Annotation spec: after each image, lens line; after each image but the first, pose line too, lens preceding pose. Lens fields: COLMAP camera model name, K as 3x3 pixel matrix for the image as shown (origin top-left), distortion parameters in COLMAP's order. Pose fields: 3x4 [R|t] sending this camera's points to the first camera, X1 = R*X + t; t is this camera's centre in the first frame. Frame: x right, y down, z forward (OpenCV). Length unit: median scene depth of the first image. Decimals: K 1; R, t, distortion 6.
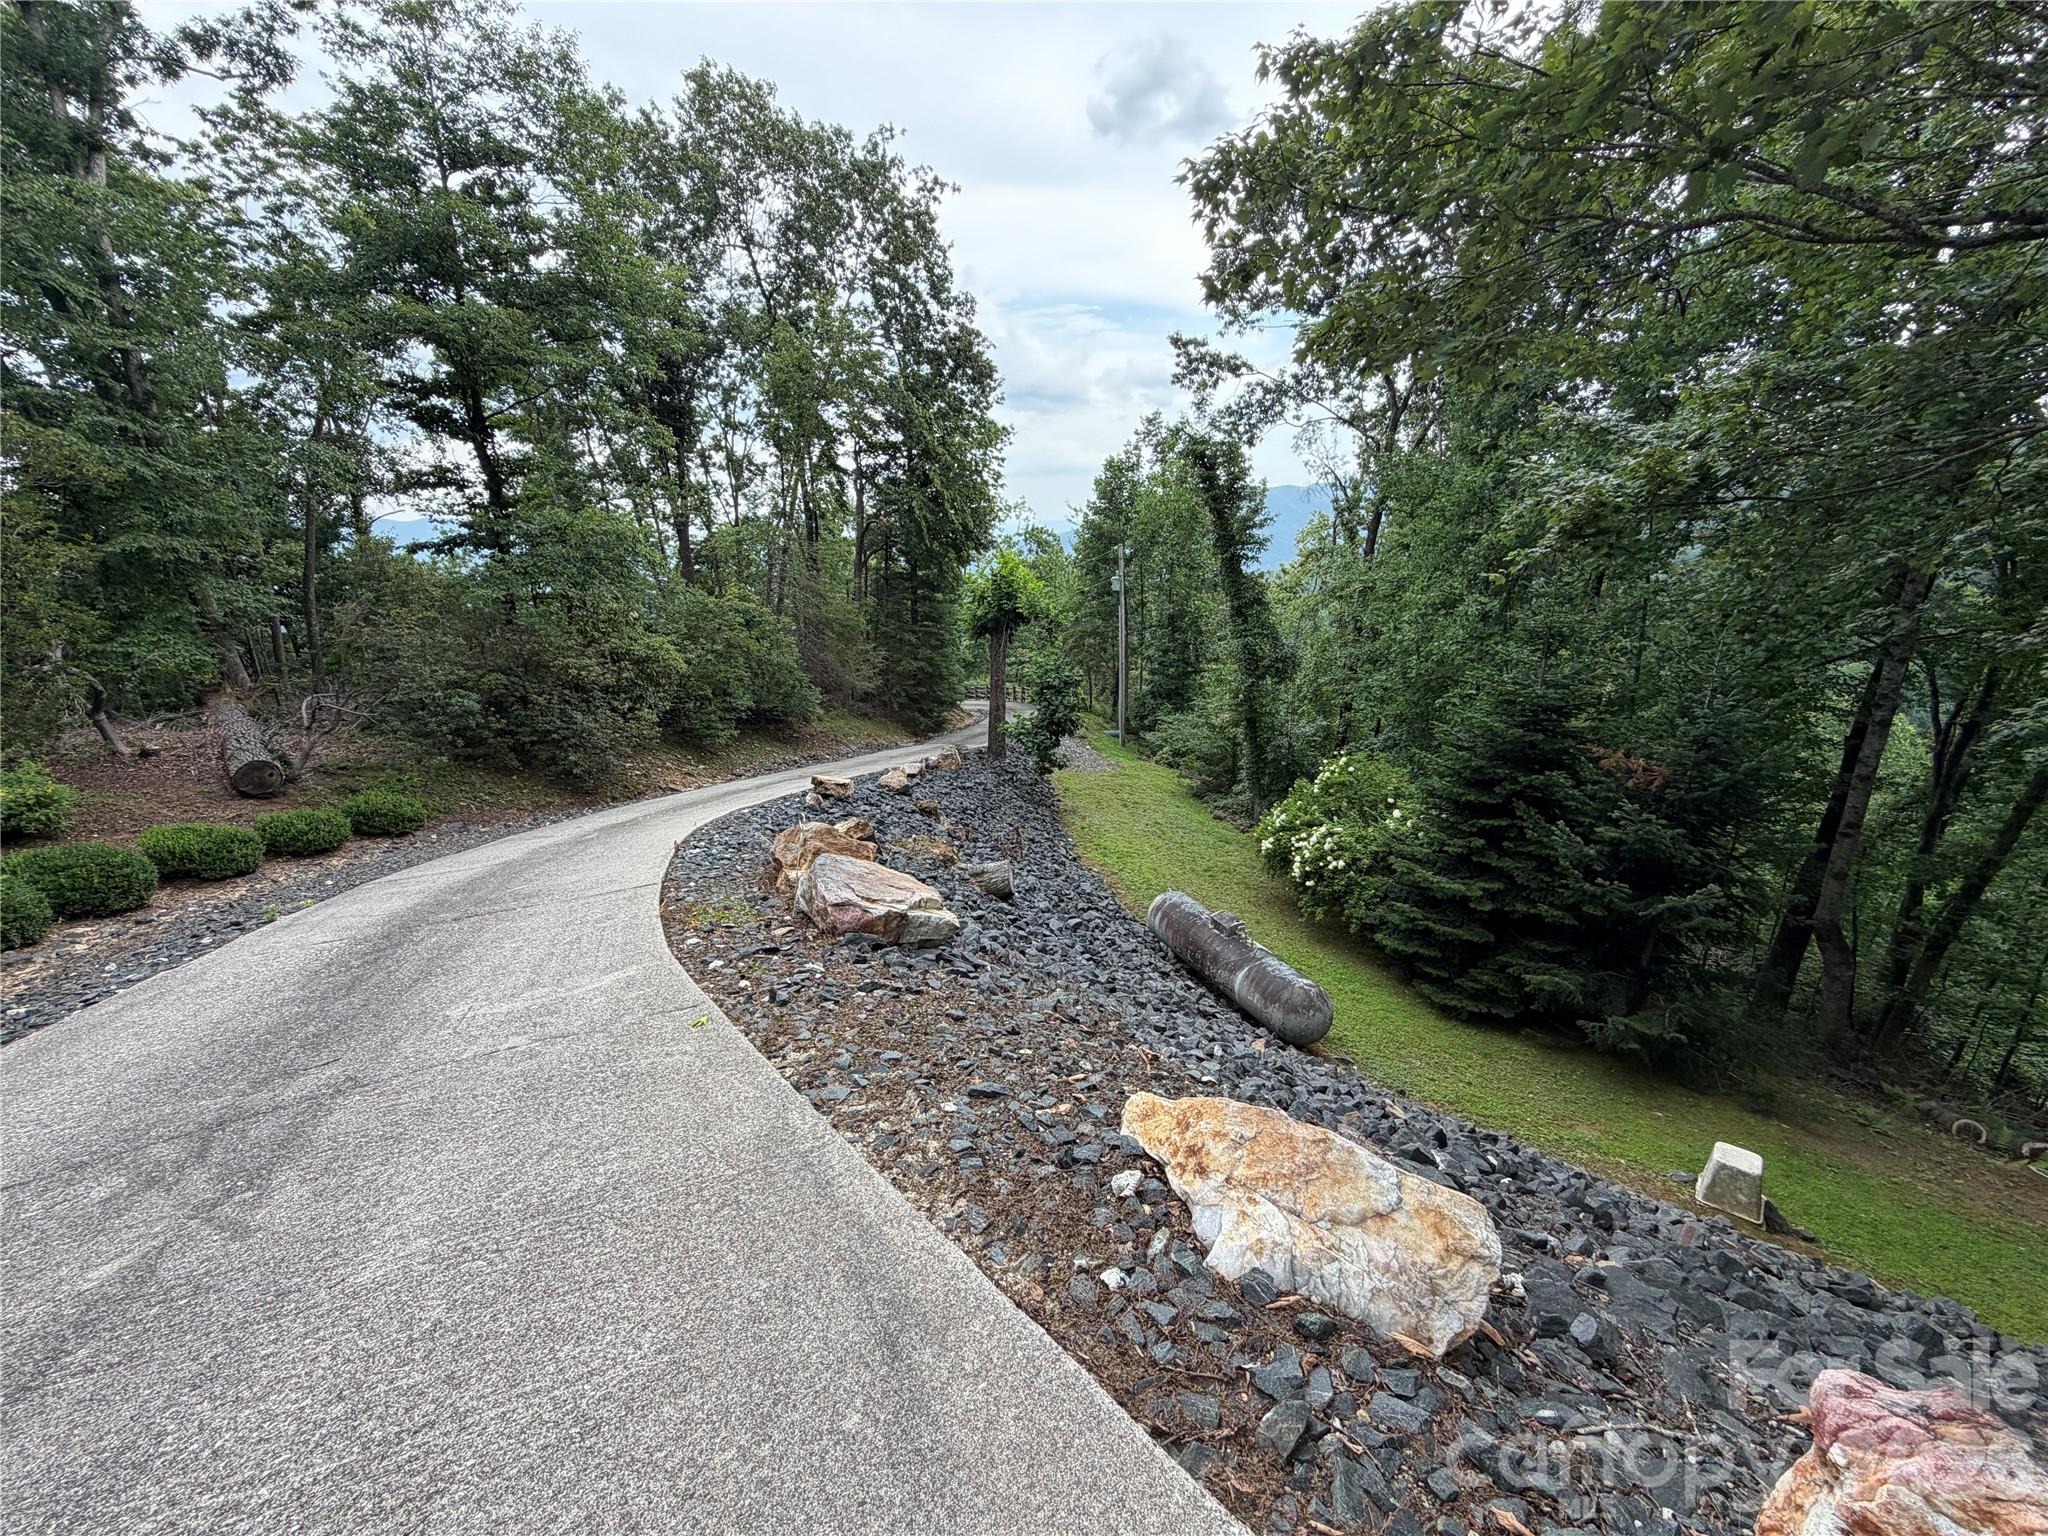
lens RADIAL K [[819.2, 0, 1010.5], [0, 819.2, 756.3], [0, 0, 1]] dist [0.007384, -0.001613]
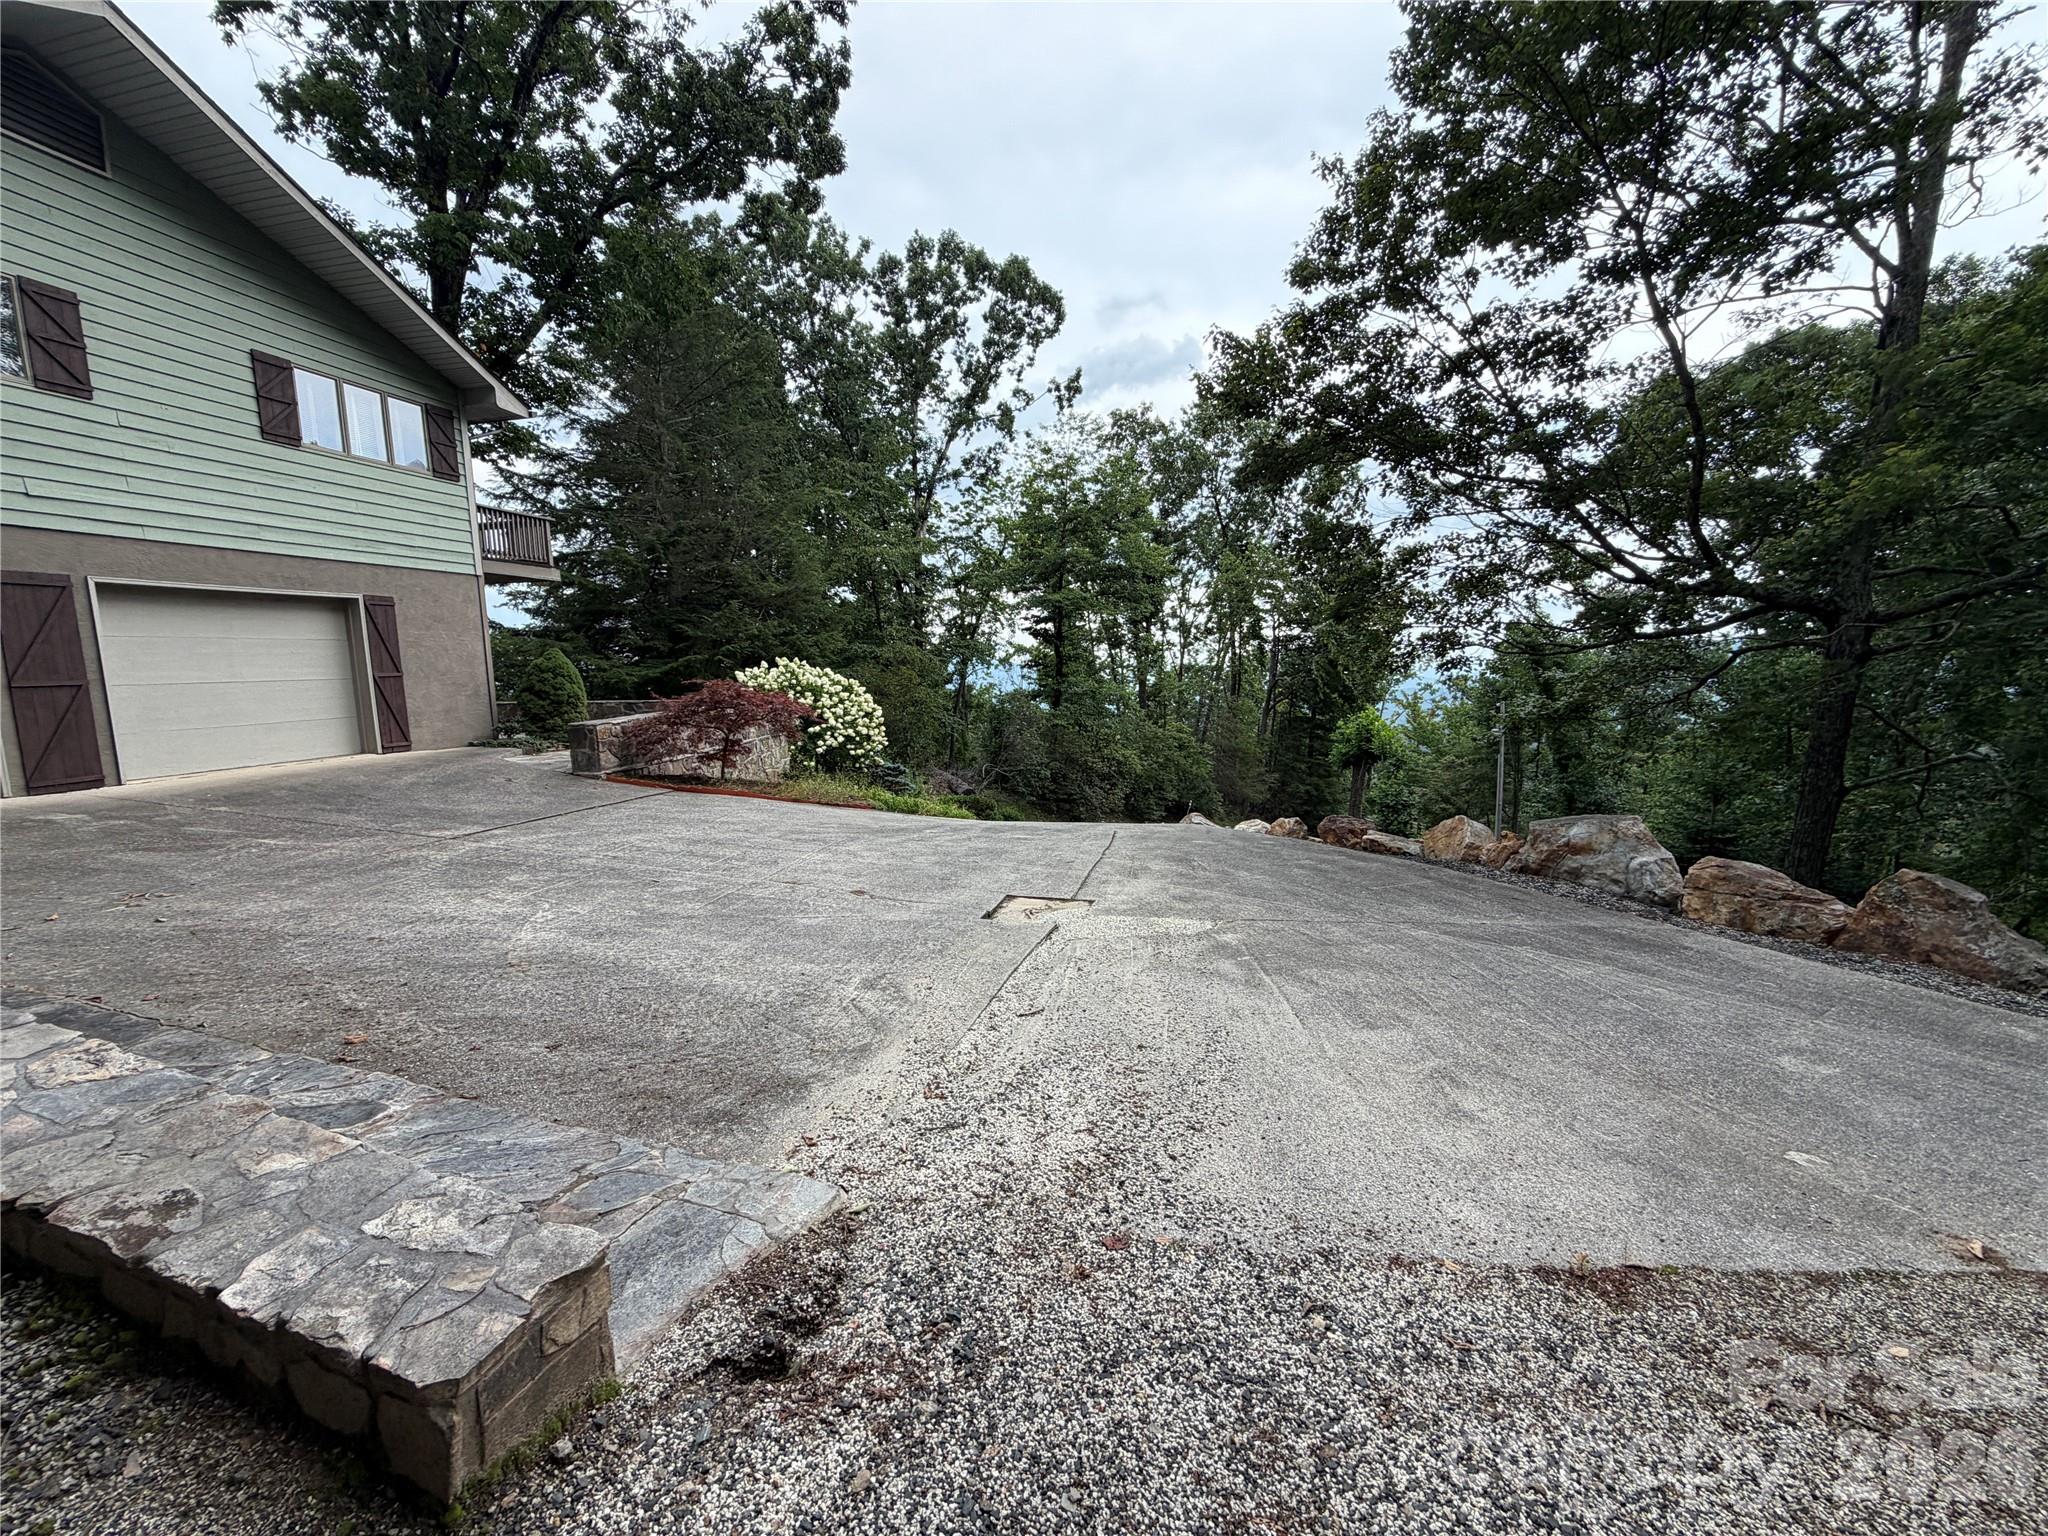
lens RADIAL K [[819.2, 0, 1014.0], [0, 819.2, 766.1], [0, 0, 1]] dist [0.007384, -0.001613]
pose [[0.874604, 0.081742, -0.477898, 0.081924], [-0.148934, 0.983324, -0.104372, 0.046297], [0.461397, 0.162460, 0.872193, -0.275335]]
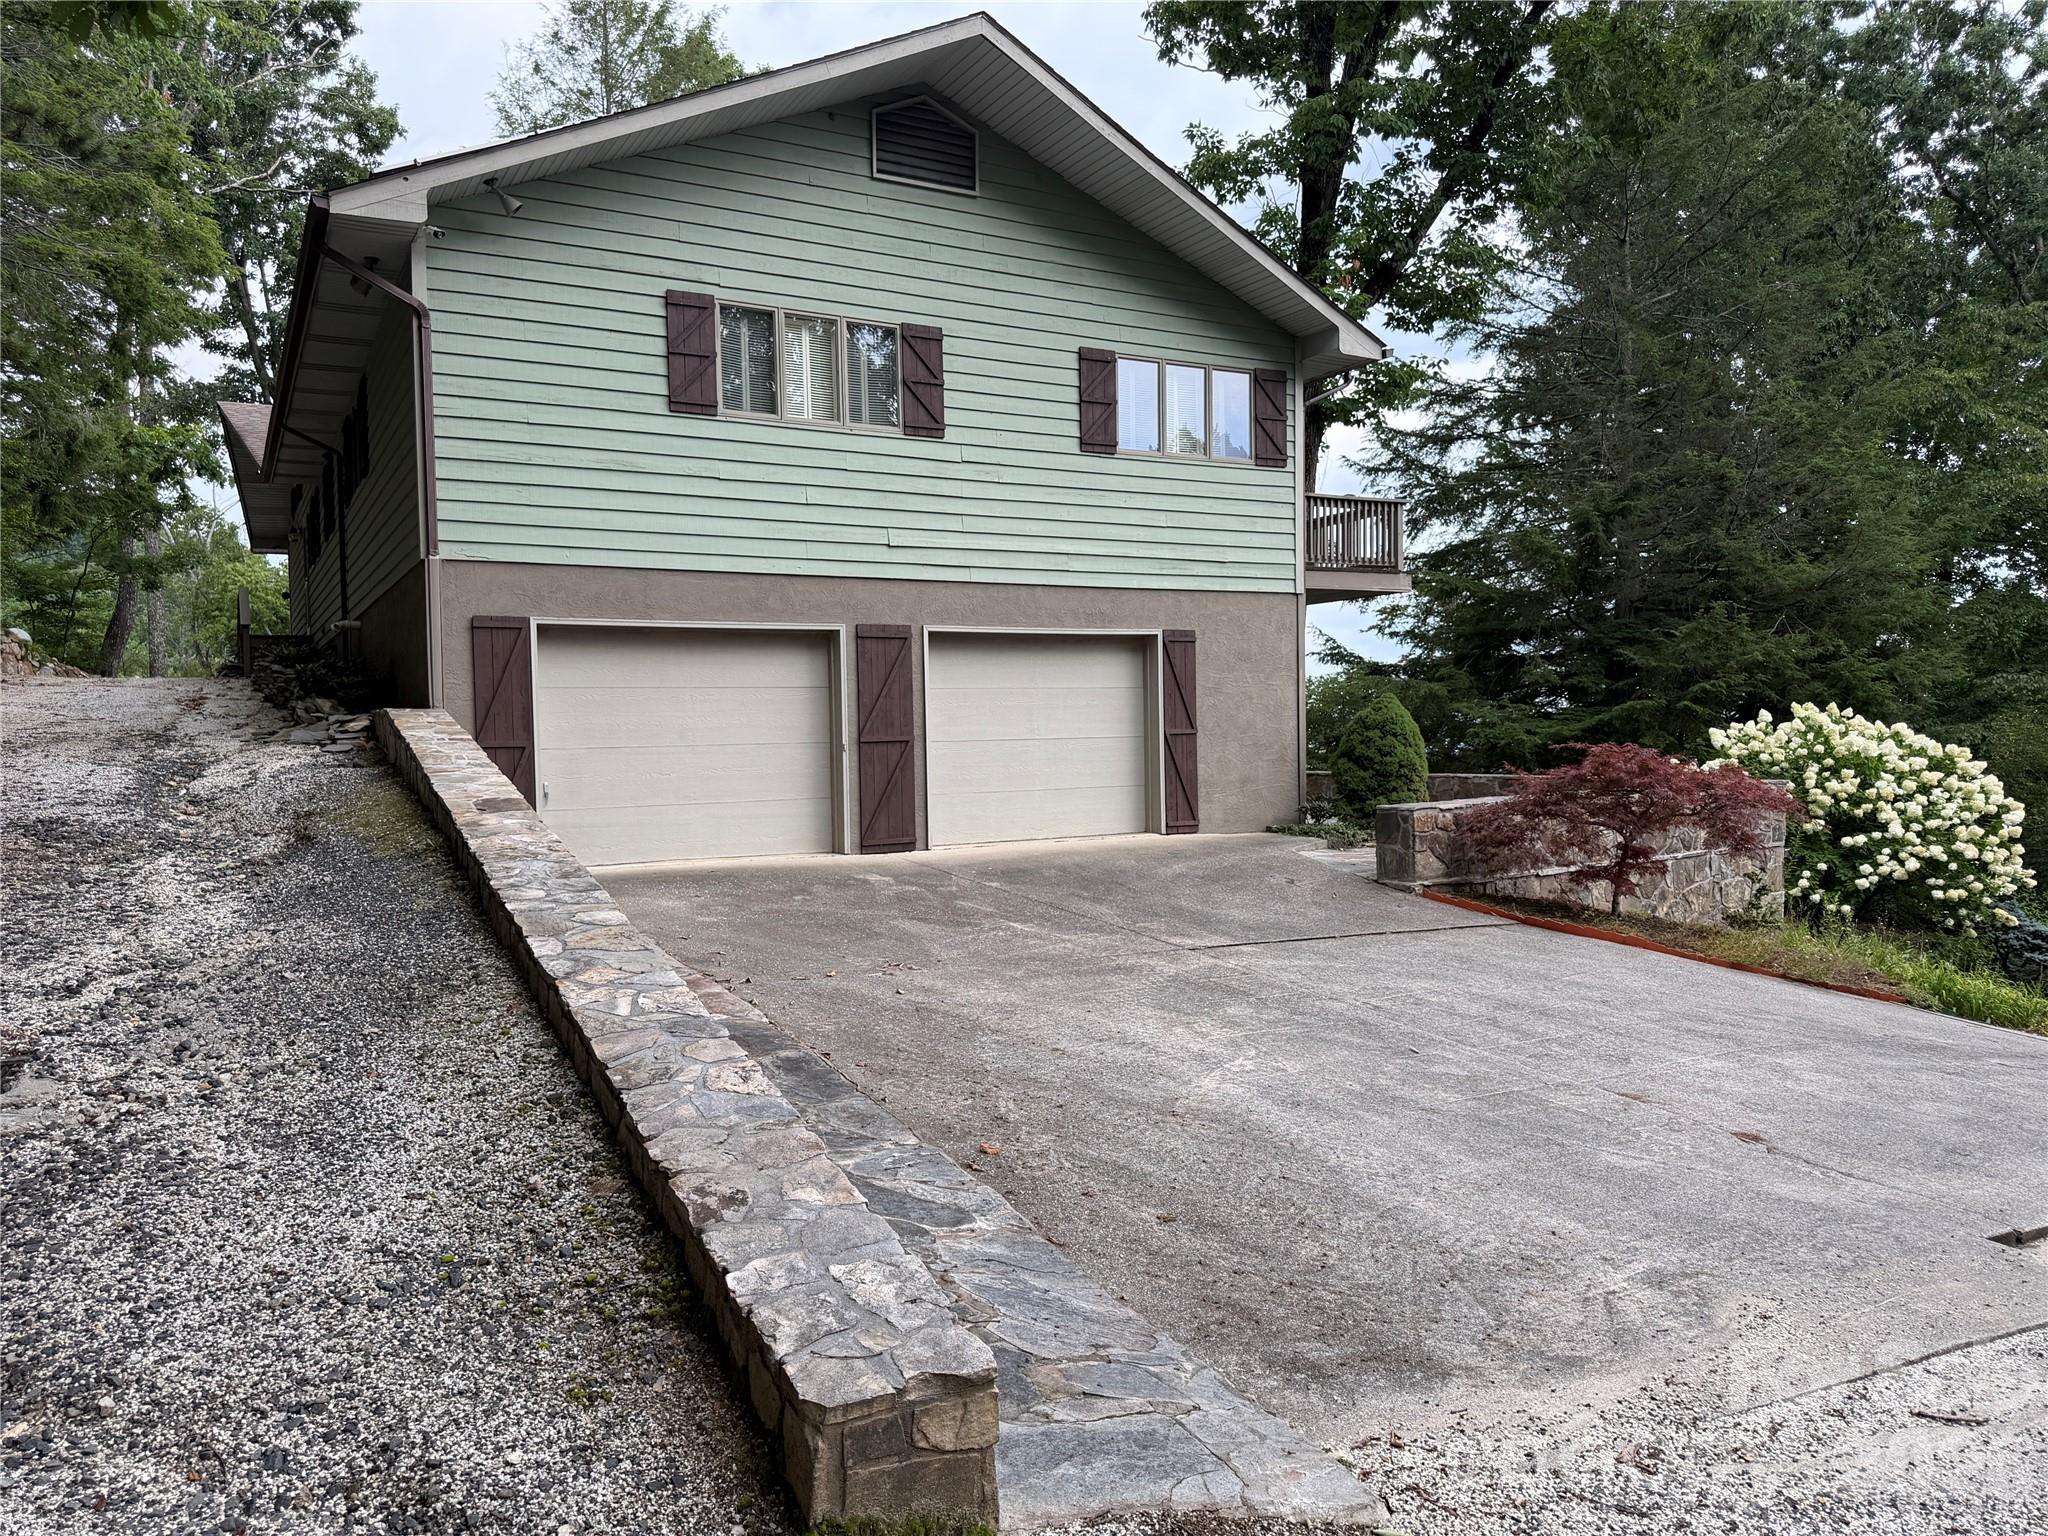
lens RADIAL K [[1448.7, 0, 1027.2], [0, 1448.7, 787.3], [0, 0, 1]] dist [0.066648, -0.067790]
pose [[0.252851, 0.071472, -0.964862, 0.111428], [-0.266280, 0.963894, 0.001620, 0.042430], [0.930141, 0.256513, 0.262753, -0.266987]]
